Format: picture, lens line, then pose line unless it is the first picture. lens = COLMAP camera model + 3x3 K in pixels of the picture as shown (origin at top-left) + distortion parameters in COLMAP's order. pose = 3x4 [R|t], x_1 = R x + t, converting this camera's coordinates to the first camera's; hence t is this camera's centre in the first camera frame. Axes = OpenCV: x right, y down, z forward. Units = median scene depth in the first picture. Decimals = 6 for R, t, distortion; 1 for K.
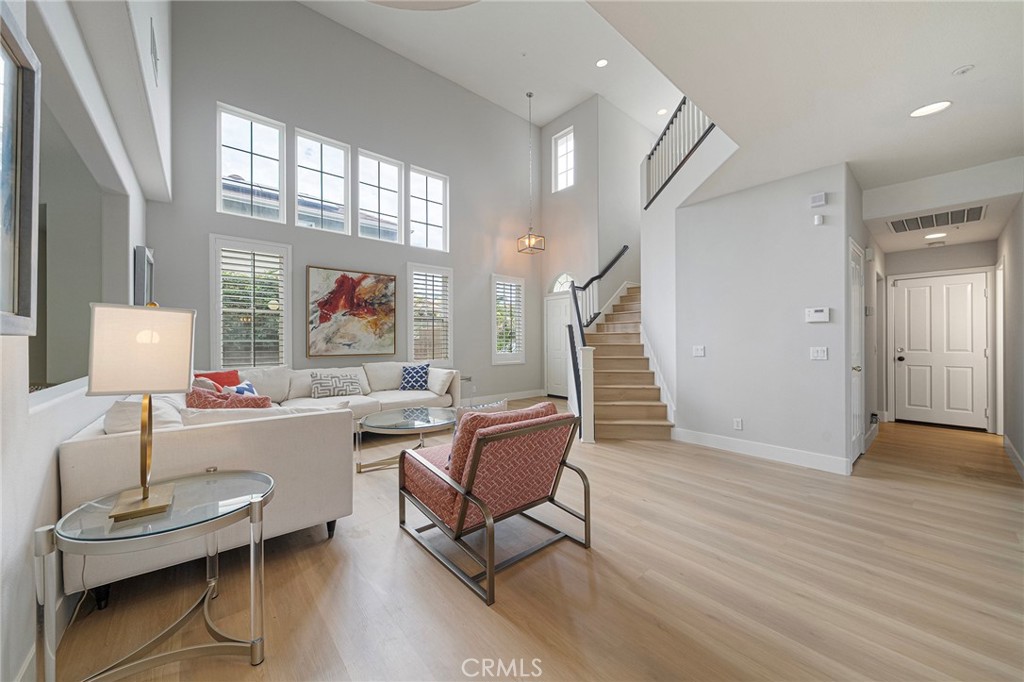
lens RADIAL K [[368.2, 0, 508.8], [0, 368.2, 348.9], [0, 0, 1]] dist [-0.008431, -0.000326]
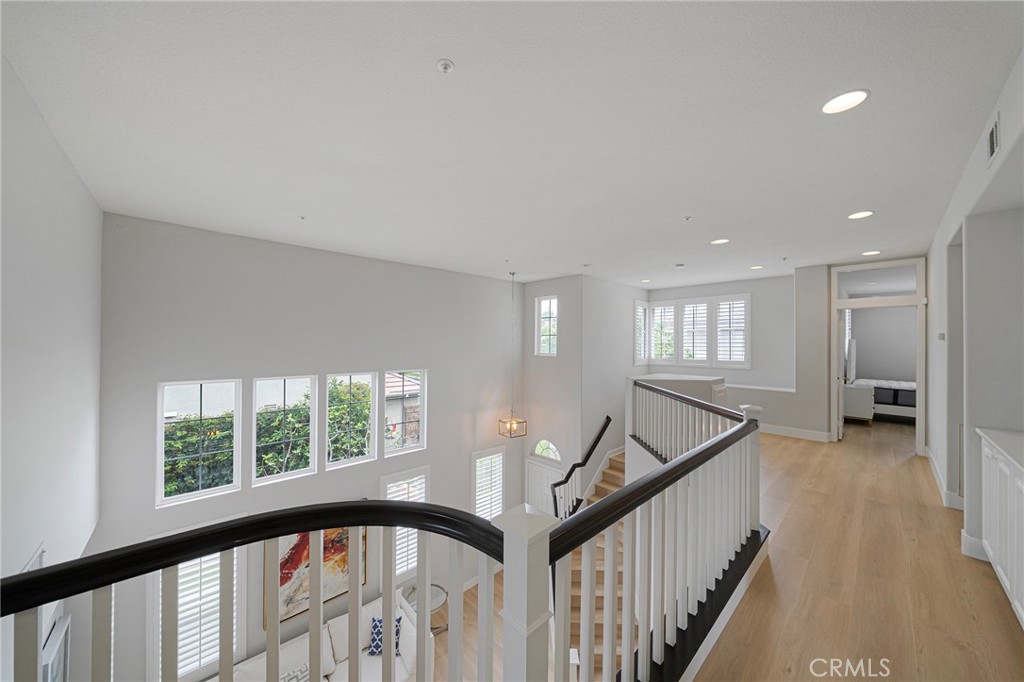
lens RADIAL K [[352.2, 0, 509.6], [0, 352.2, 342.7], [0, 0, 1]] dist [-0.005711, 0.000178]
pose [[0.998714, 0.011105, 0.049475, 0.005676], [-0.010530, 0.999874, -0.011875, -0.620058], [-0.049600, 0.011339, 0.998705, 0.089732]]
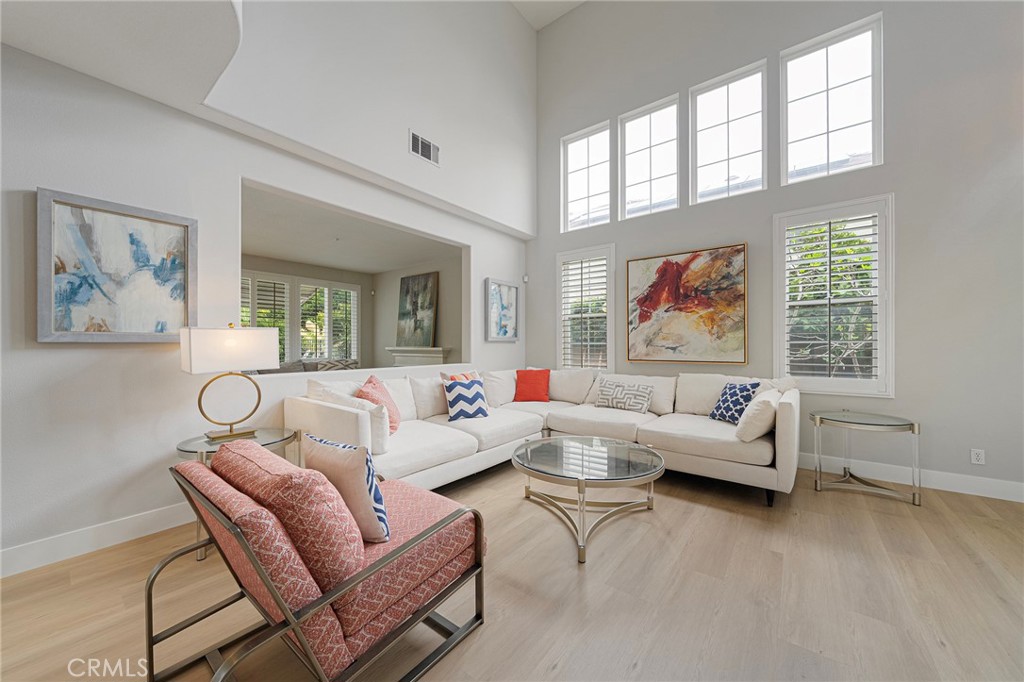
lens RADIAL K [[368.2, 0, 508.5], [0, 368.2, 345.0], [0, 0, 1]] dist [-0.008431, -0.000326]
pose [[0.202536, 0.001986, -0.979273, 0.257749], [-0.016445, 0.999864, -0.001373, -0.010526], [0.979137, 0.016382, 0.202542, 0.479073]]
